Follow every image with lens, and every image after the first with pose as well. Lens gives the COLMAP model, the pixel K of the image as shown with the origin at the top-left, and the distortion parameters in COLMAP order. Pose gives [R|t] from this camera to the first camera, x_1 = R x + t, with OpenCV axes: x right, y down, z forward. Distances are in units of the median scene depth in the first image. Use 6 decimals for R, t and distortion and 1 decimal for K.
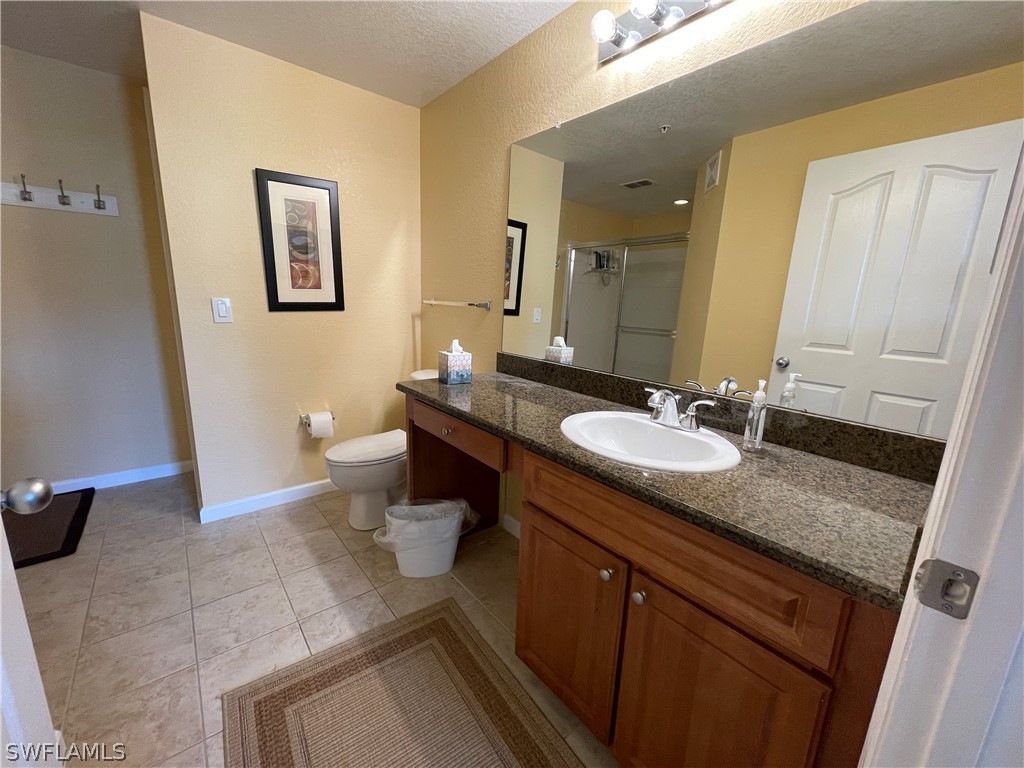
lens RADIAL K [[413.5, 0, 508.2], [0, 413.5, 386.4], [0, 0, 1]] dist [-0.012386, 0.004677]
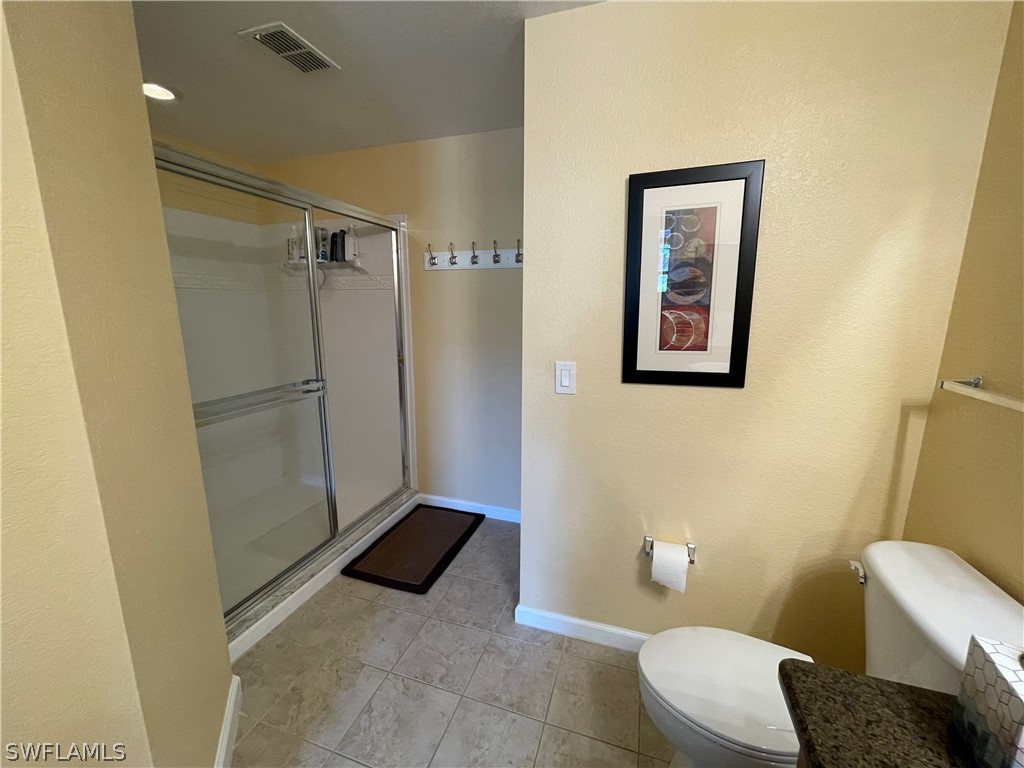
lens RADIAL K [[413.5, 0, 508.2], [0, 413.5, 386.4], [0, 0, 1]] dist [-0.012386, 0.004677]
pose [[0.534293, 0.125990, -0.835858, -0.105225], [-0.171222, 0.984463, 0.038942, -0.164532], [0.827777, 0.122311, 0.547563, 0.455442]]
